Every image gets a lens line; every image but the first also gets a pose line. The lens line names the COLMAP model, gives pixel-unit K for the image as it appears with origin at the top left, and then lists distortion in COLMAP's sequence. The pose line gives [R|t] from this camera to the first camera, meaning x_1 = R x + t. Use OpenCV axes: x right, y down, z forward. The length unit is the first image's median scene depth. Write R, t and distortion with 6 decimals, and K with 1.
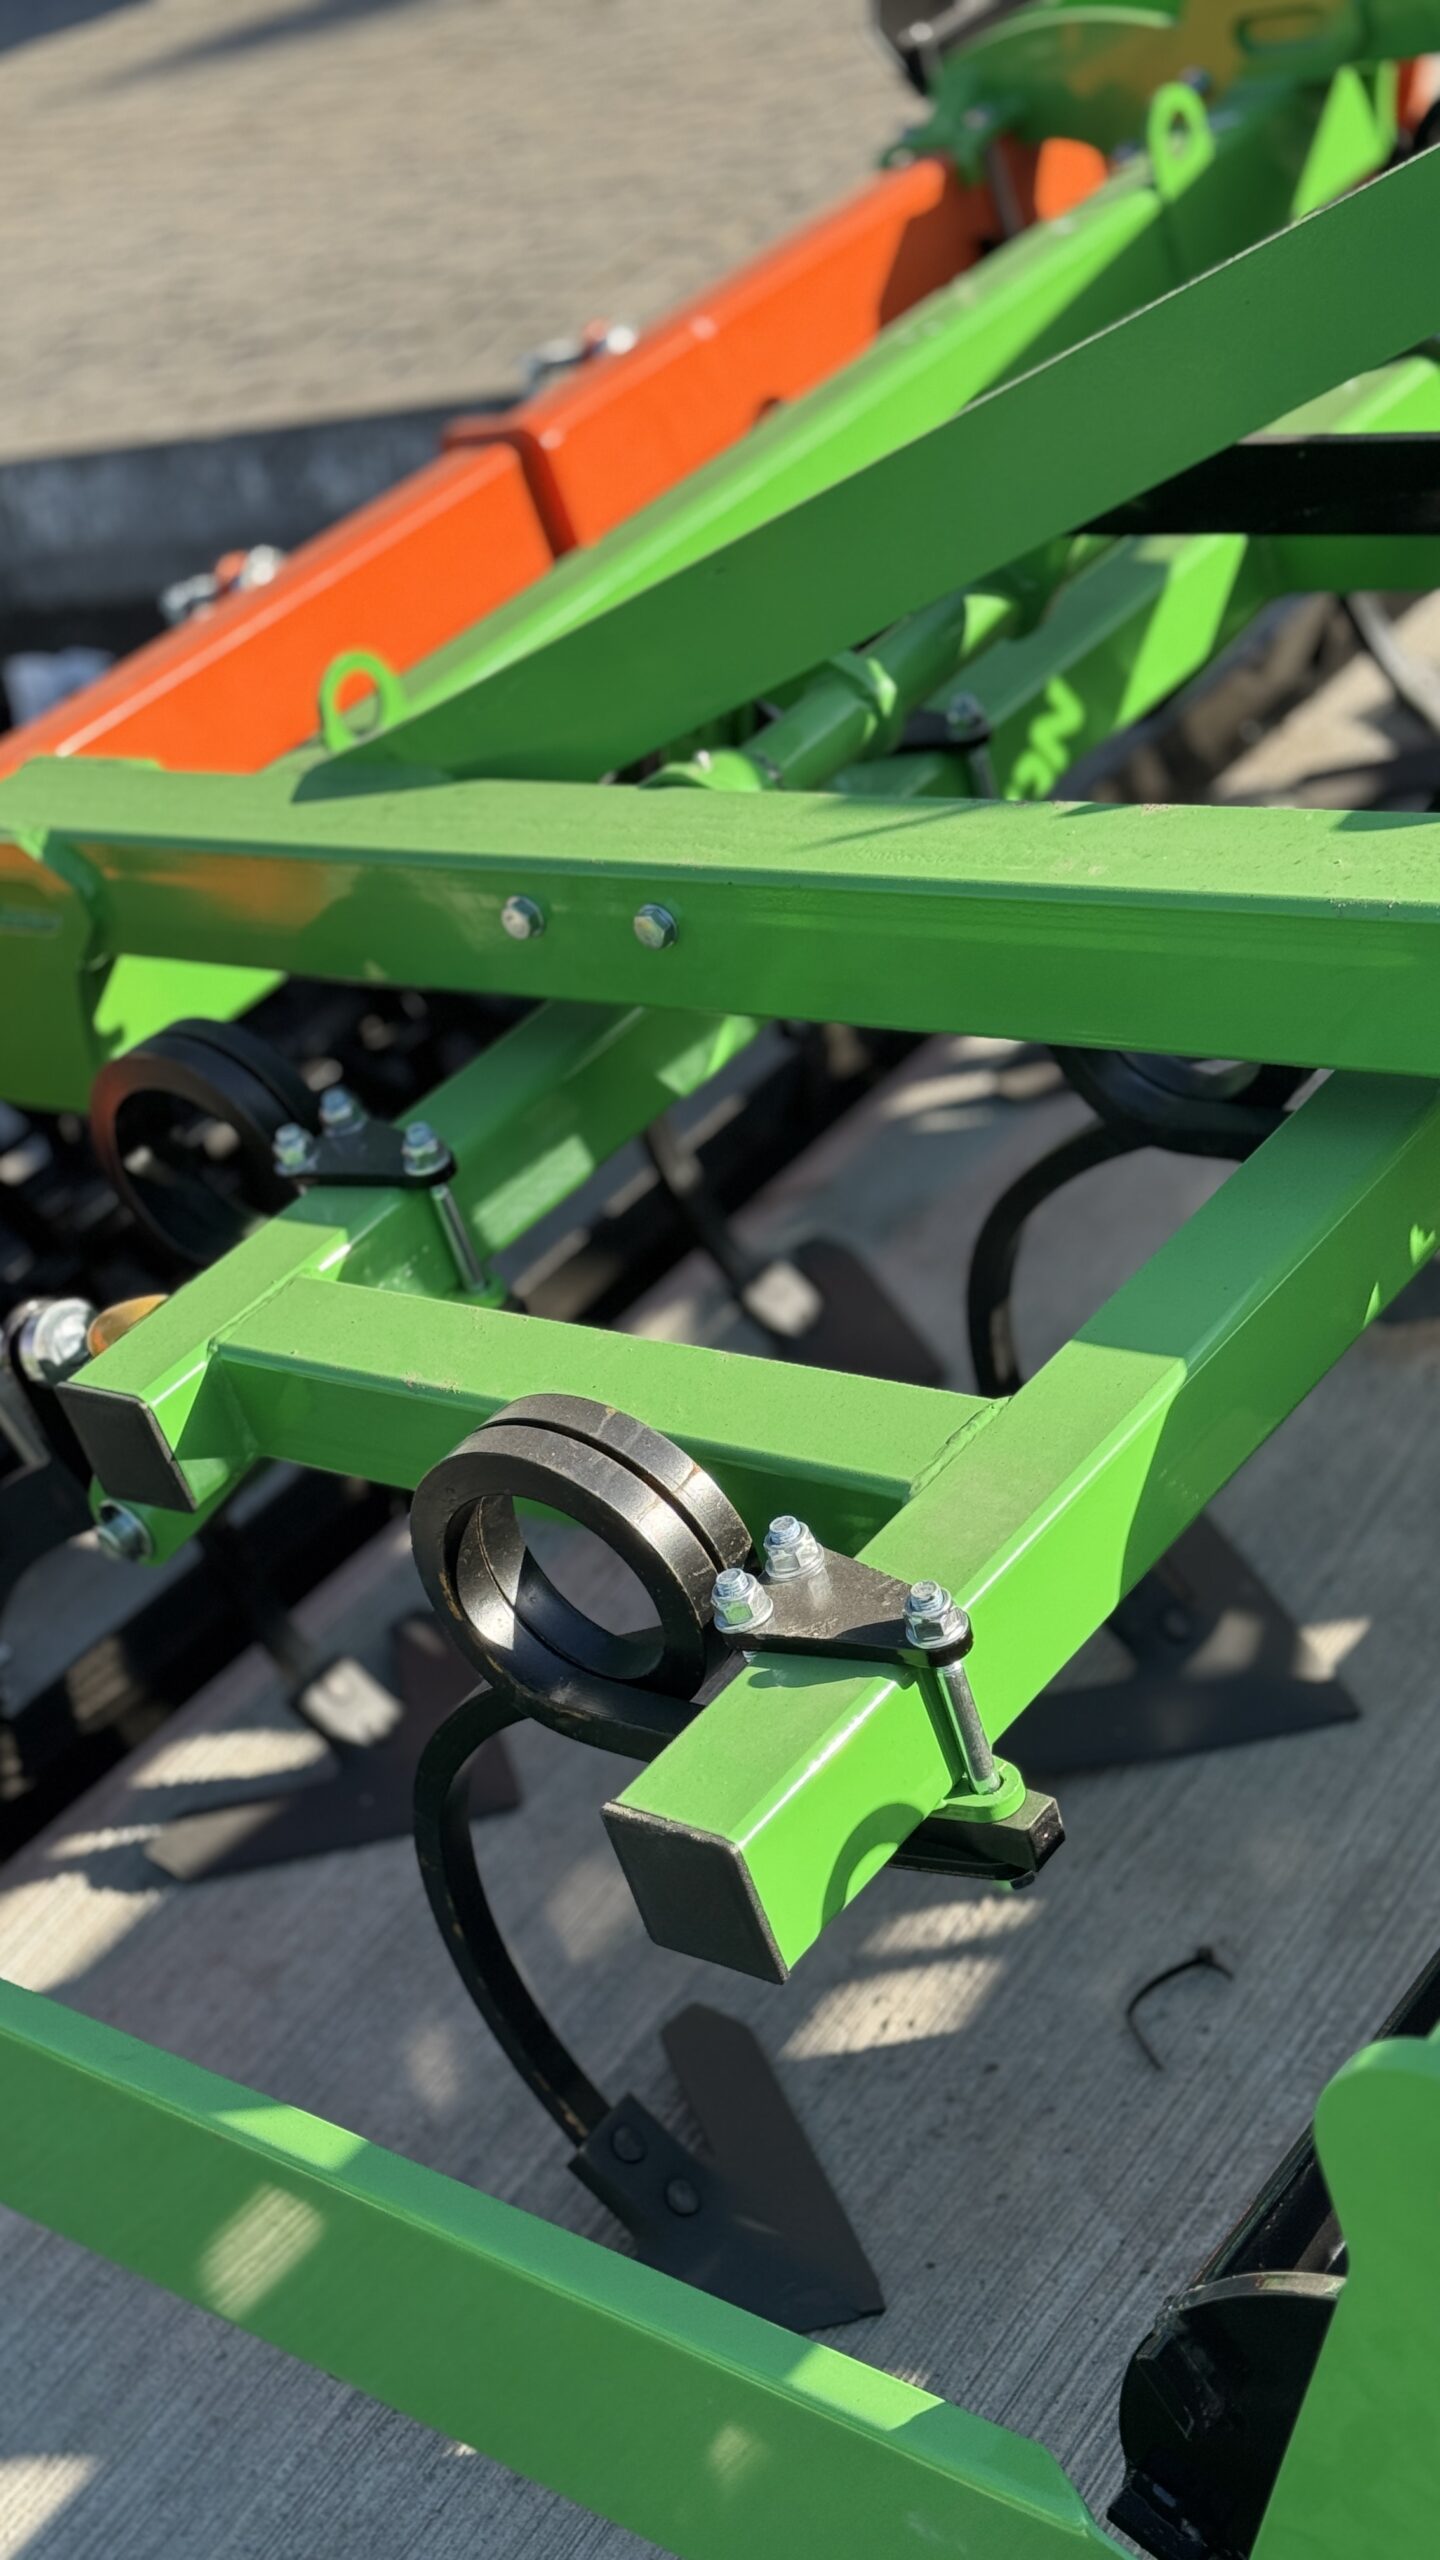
lens RADIAL K [[3579.9, 0, 717.1], [0, 3579.9, 1336.6], [0, 0, 1]] dist [0.132203, 0.000000]
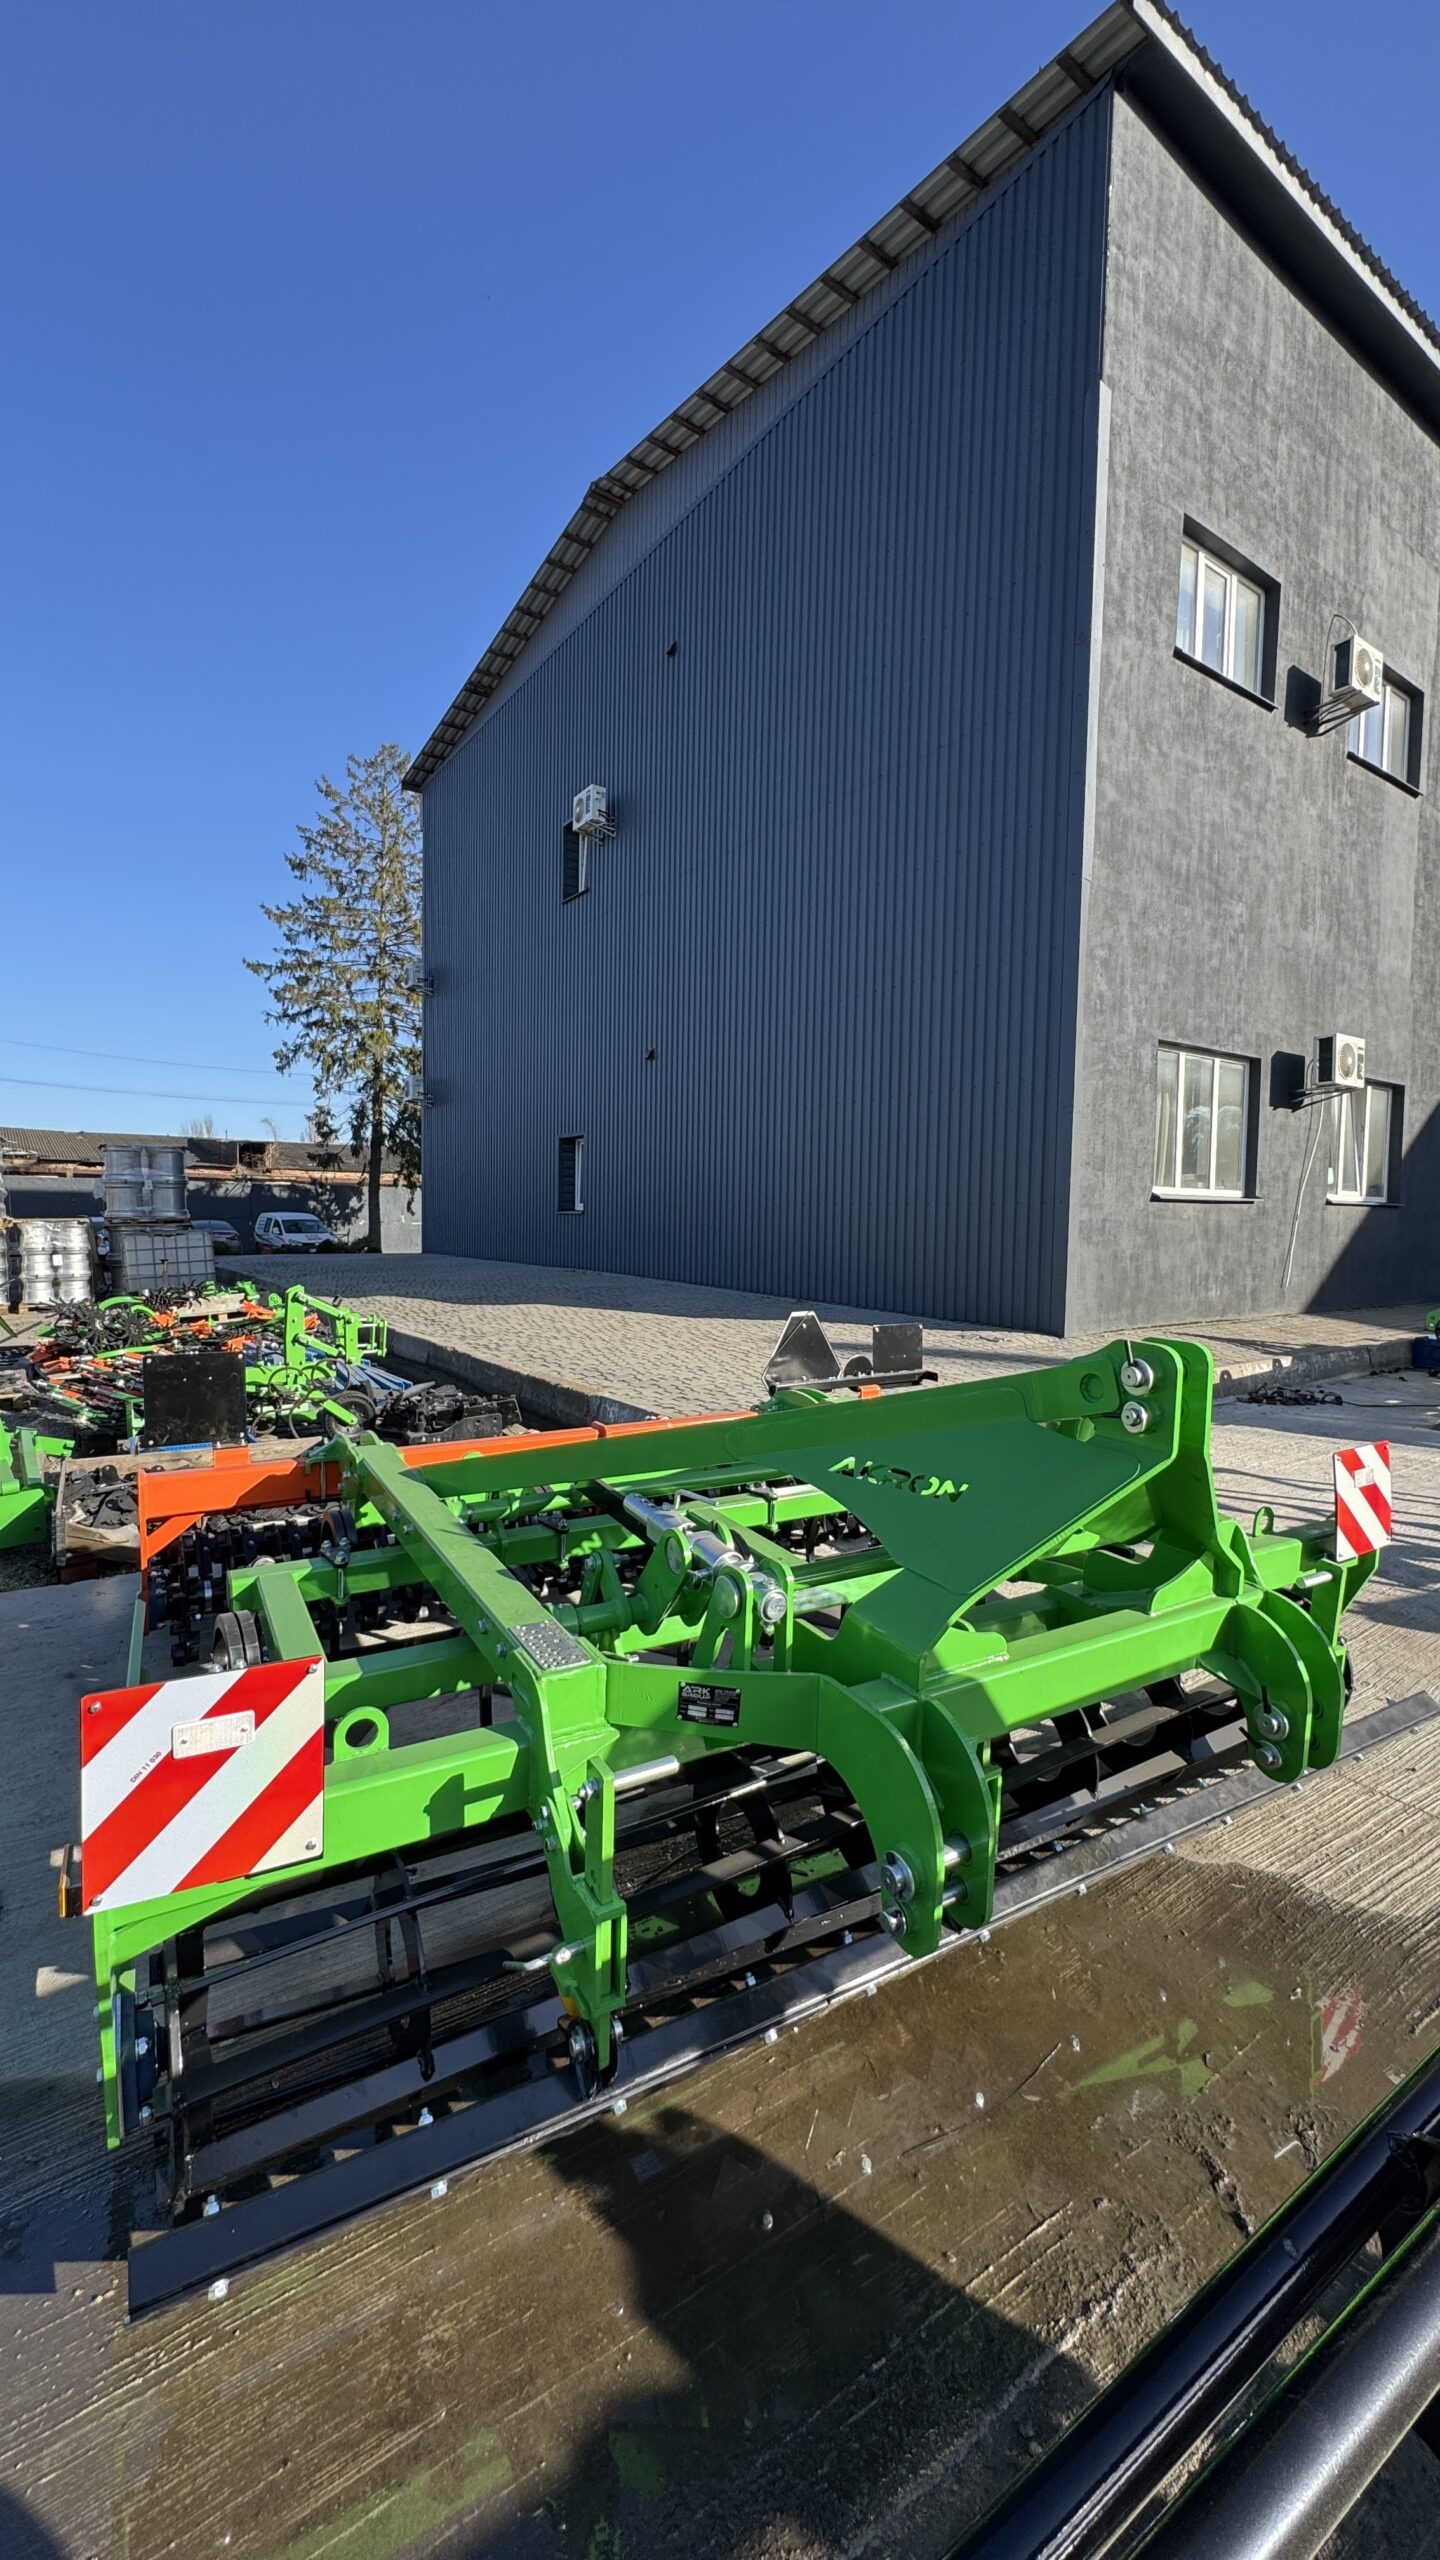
lens RADIAL K [[1022.7, 0, 708.5], [0, 1022.7, 1289.4], [0, 0, 1]] dist [-0.001943, 0.001028]
pose [[0.885144, 0.343726, -0.313645, 0.506417], [-0.436001, 0.848125, -0.300978, -0.134184], [0.162556, 0.403158, 0.900577, -0.080923]]
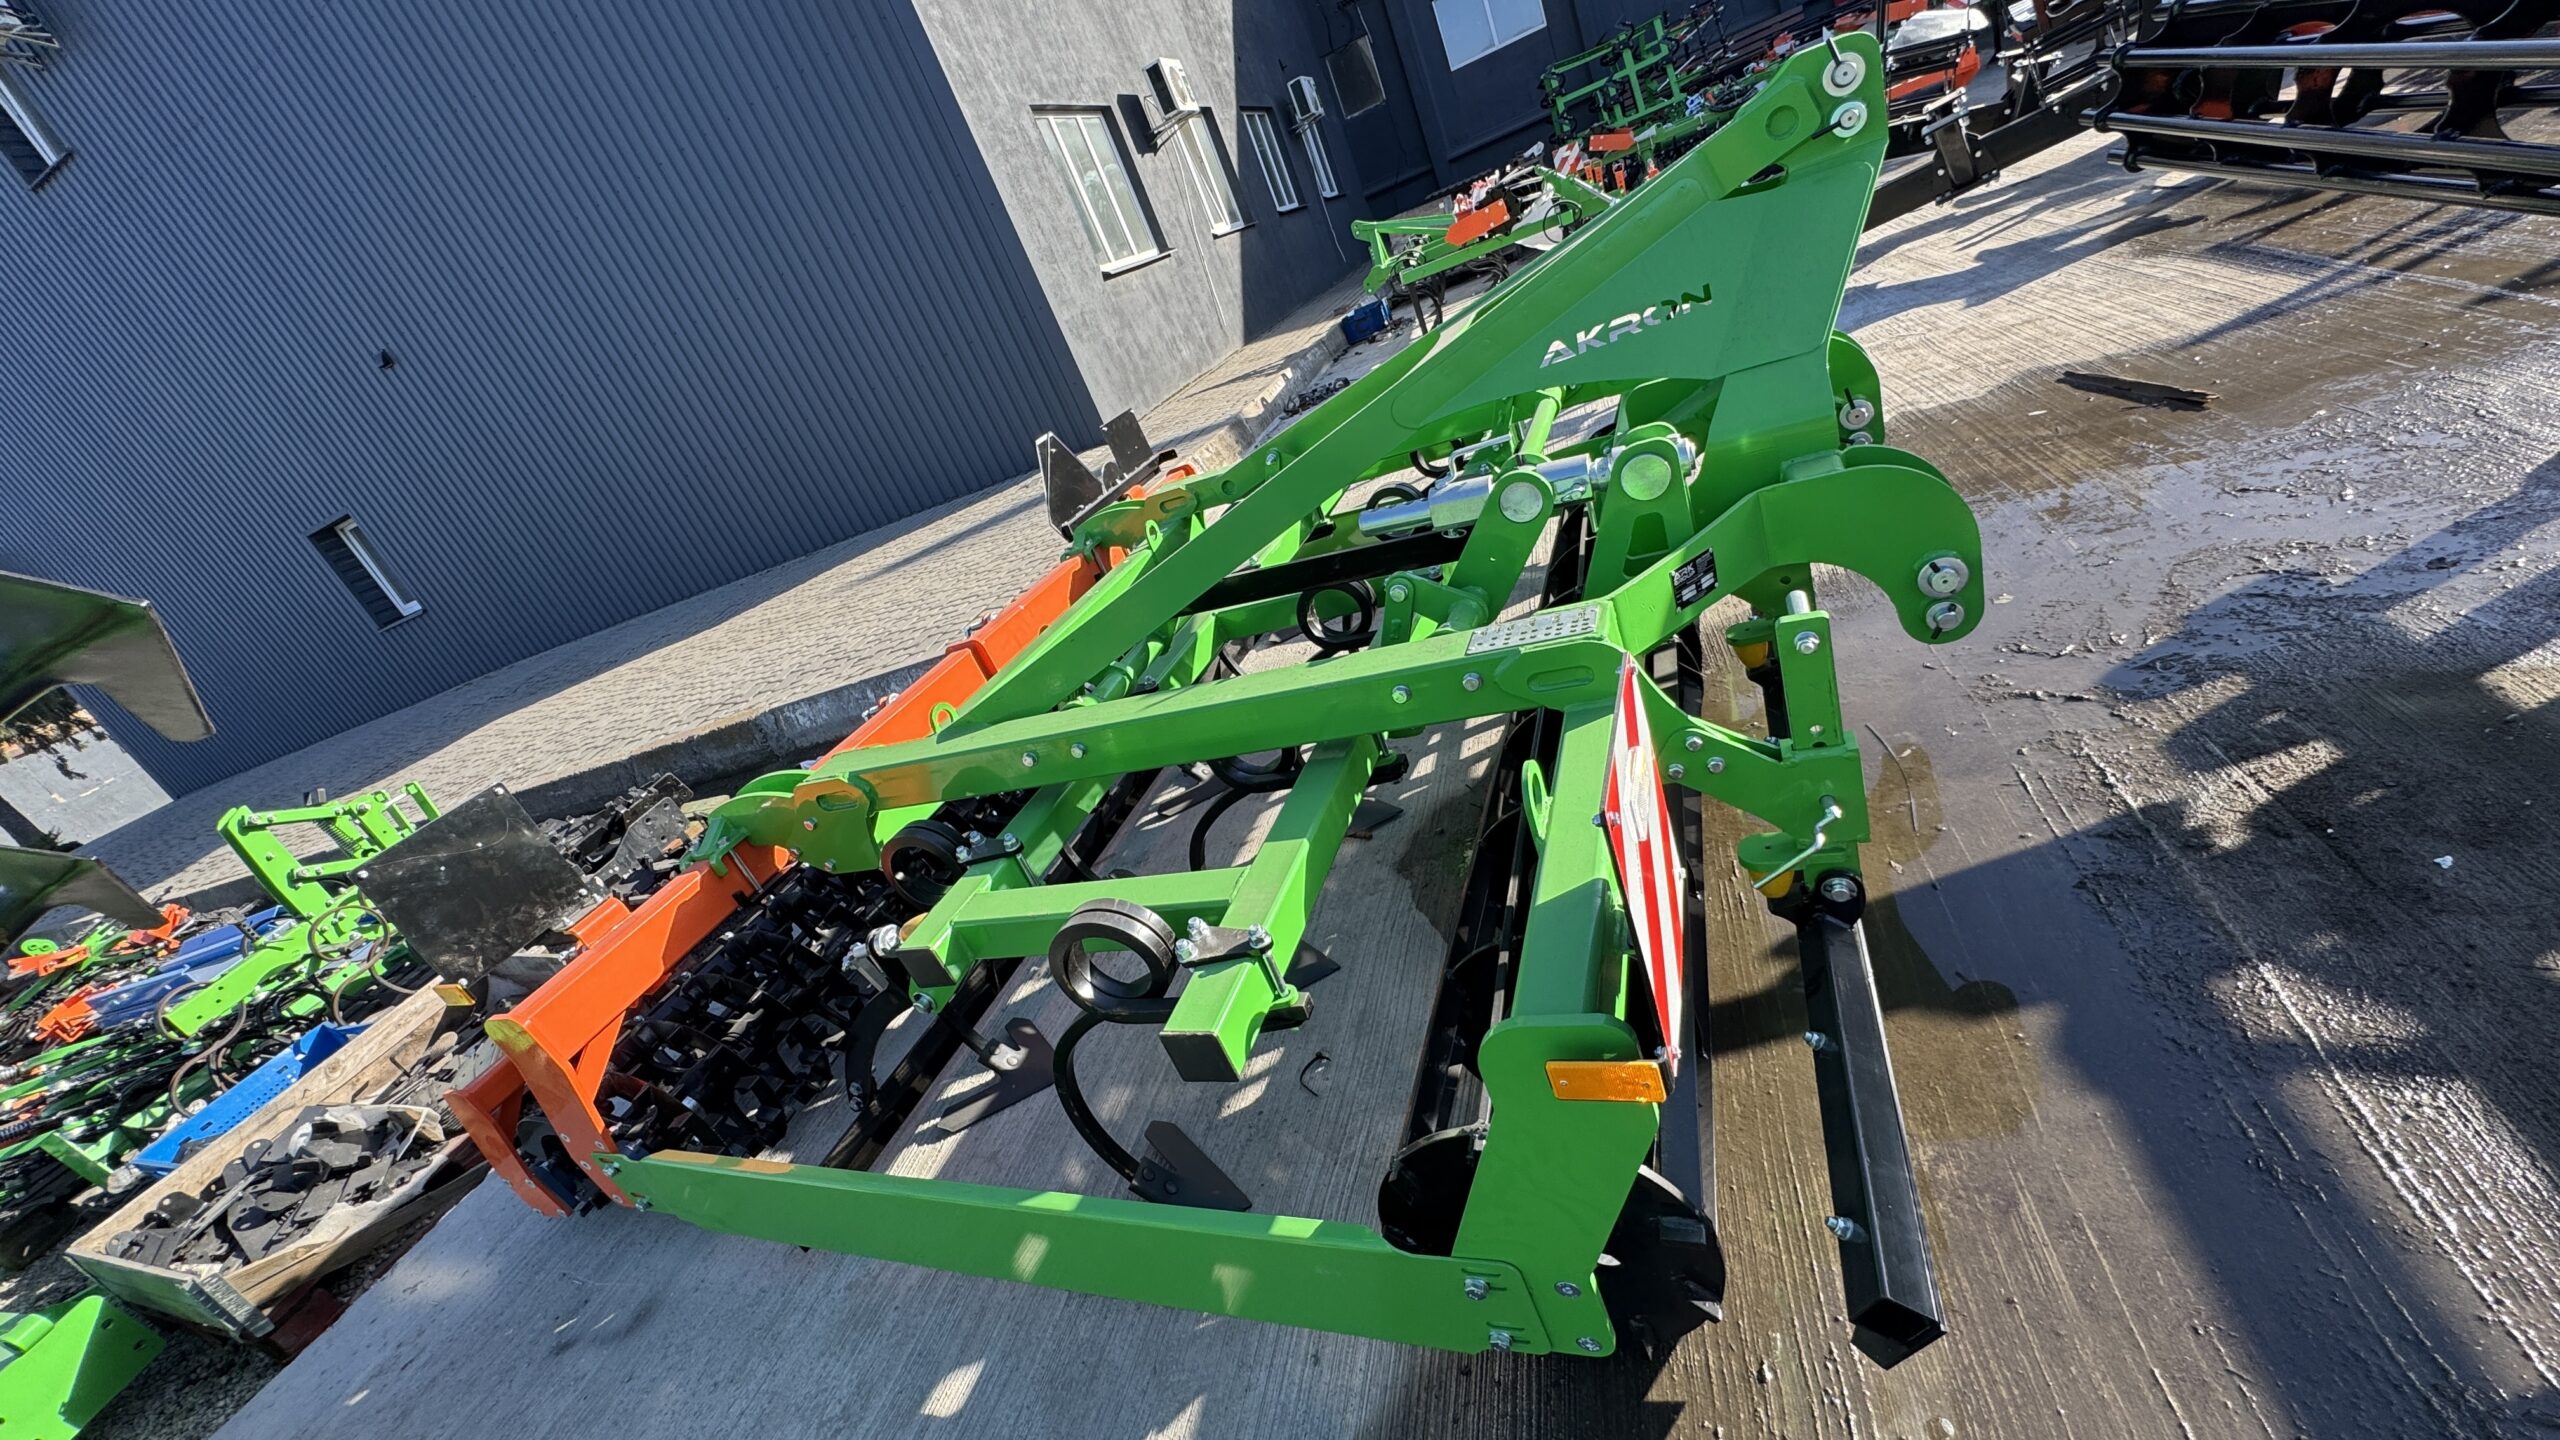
lens RADIAL K [[1022.7, 0, 1278.9], [0, 1022.7, 727.9], [0, 0, 1]] dist [-0.001943, 0.001028]
pose [[0.946981, -0.179263, 0.266630, -0.075885], [0.225691, 0.961800, -0.154935, 0.033576], [-0.228671, 0.206897, 0.951264, 0.137075]]
